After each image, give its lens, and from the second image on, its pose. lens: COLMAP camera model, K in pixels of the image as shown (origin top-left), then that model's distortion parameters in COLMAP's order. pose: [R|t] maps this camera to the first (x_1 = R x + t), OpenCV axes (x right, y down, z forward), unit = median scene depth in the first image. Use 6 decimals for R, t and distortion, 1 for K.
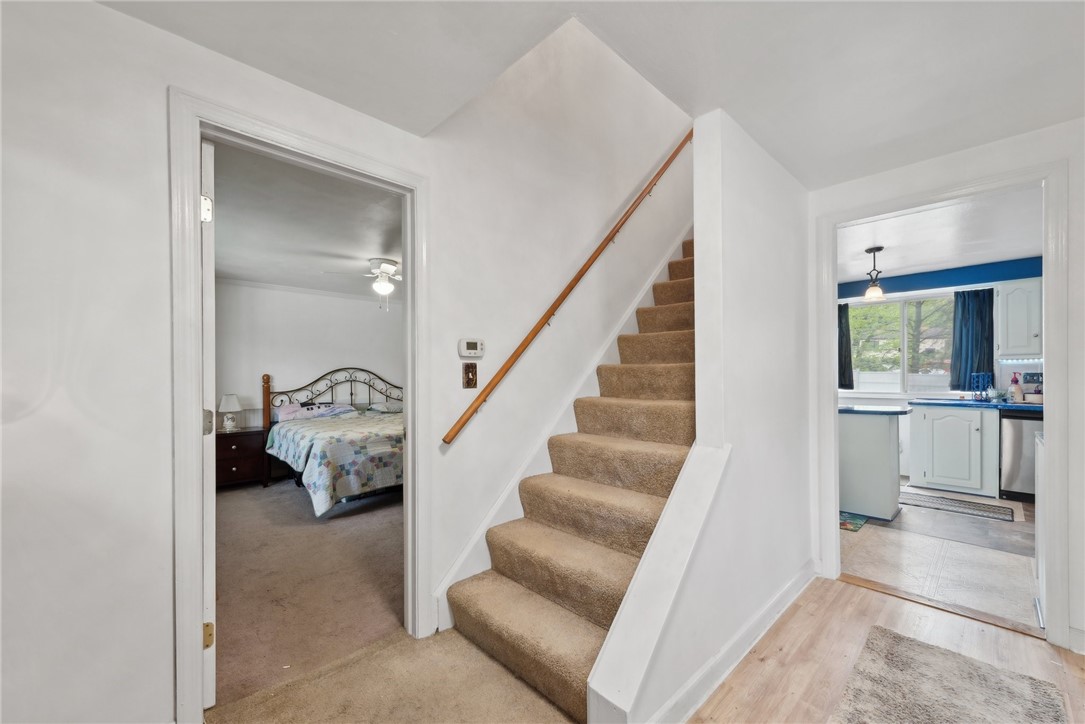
lens RADIAL K [[430.3, 0, 544.7], [0, 430.3, 369.4], [0, 0, 1]] dist [0.004088, 0.000164]
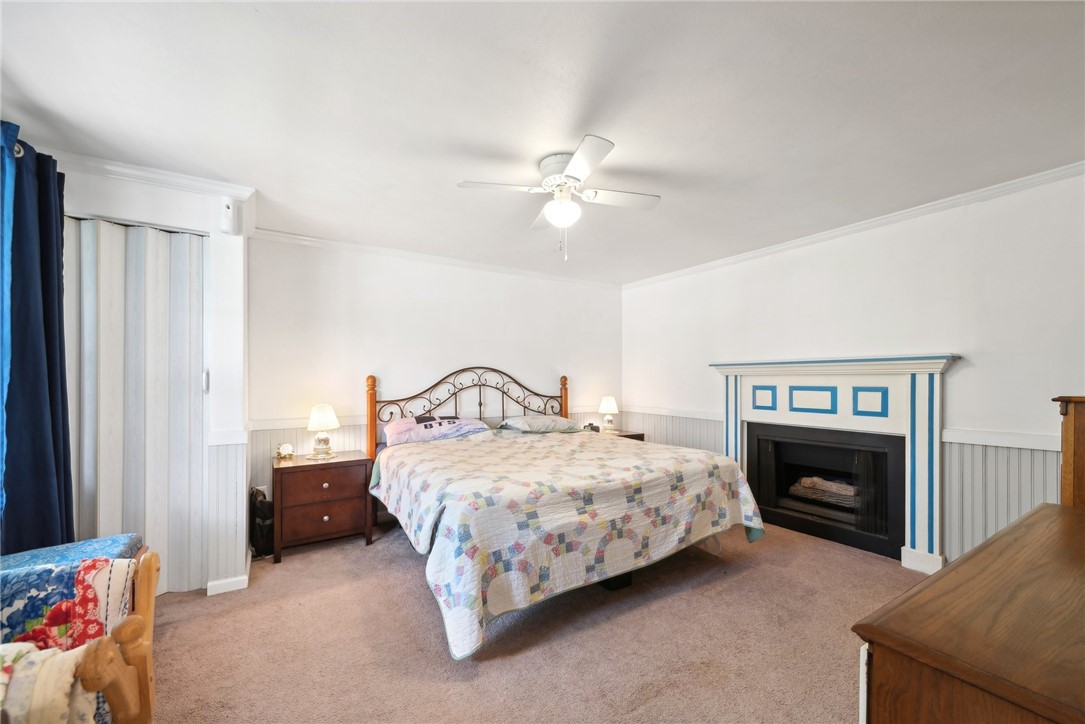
lens RADIAL K [[430.3, 0, 540.8], [0, 430.3, 370.3], [0, 0, 1]] dist [0.004088, 0.000164]
pose [[0.977201, -0.000862, -0.212312, -0.249172], [-0.000476, 0.999980, -0.006250, 0.007746], [0.212314, 0.006209, 0.977182, 0.408696]]
